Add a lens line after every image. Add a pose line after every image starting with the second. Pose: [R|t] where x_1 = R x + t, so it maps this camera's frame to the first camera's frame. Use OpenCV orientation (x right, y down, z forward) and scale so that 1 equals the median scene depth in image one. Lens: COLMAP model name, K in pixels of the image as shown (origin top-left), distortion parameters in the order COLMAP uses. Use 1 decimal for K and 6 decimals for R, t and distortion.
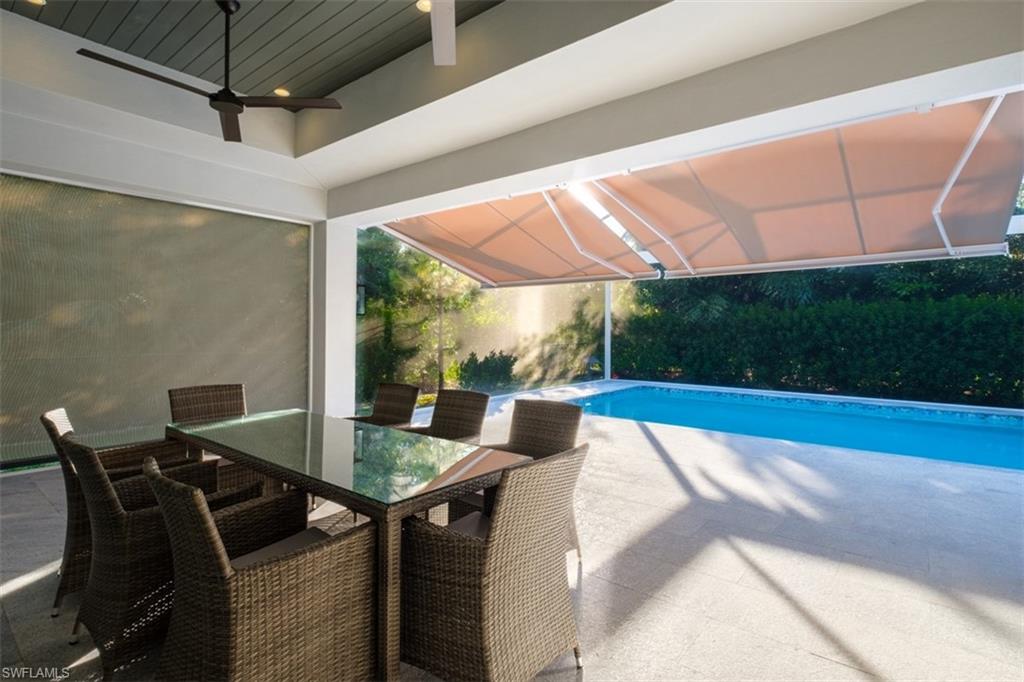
lens RADIAL K [[490.8, 0, 513.3], [0, 490.8, 330.1], [0, 0, 1]] dist [0.000249, -0.000038]
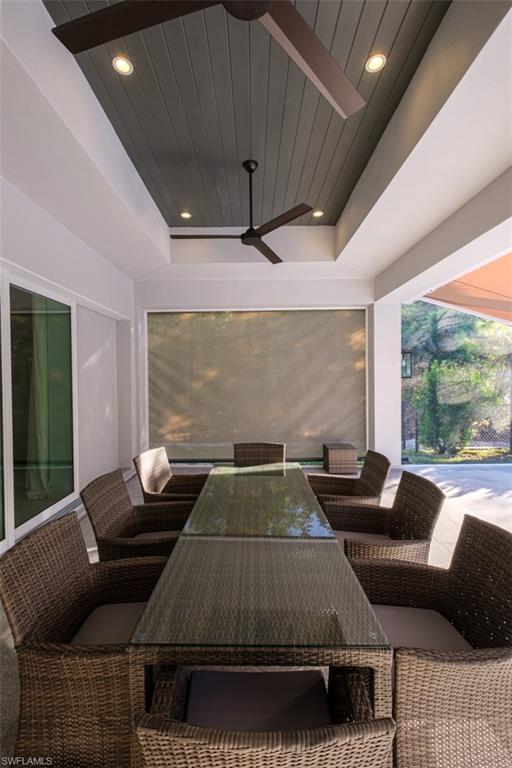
lens RADIAL K [[319.2, 0, 256.0], [0, 319.2, 384.0], [0, 0, 1]] dist [0.000731, -0.000085]
pose [[0.618927, 0.006749, -0.785420, 0.099660], [0.012546, 0.999751, 0.018477, -0.037059], [0.785348, -0.021290, 0.618688, 0.284855]]
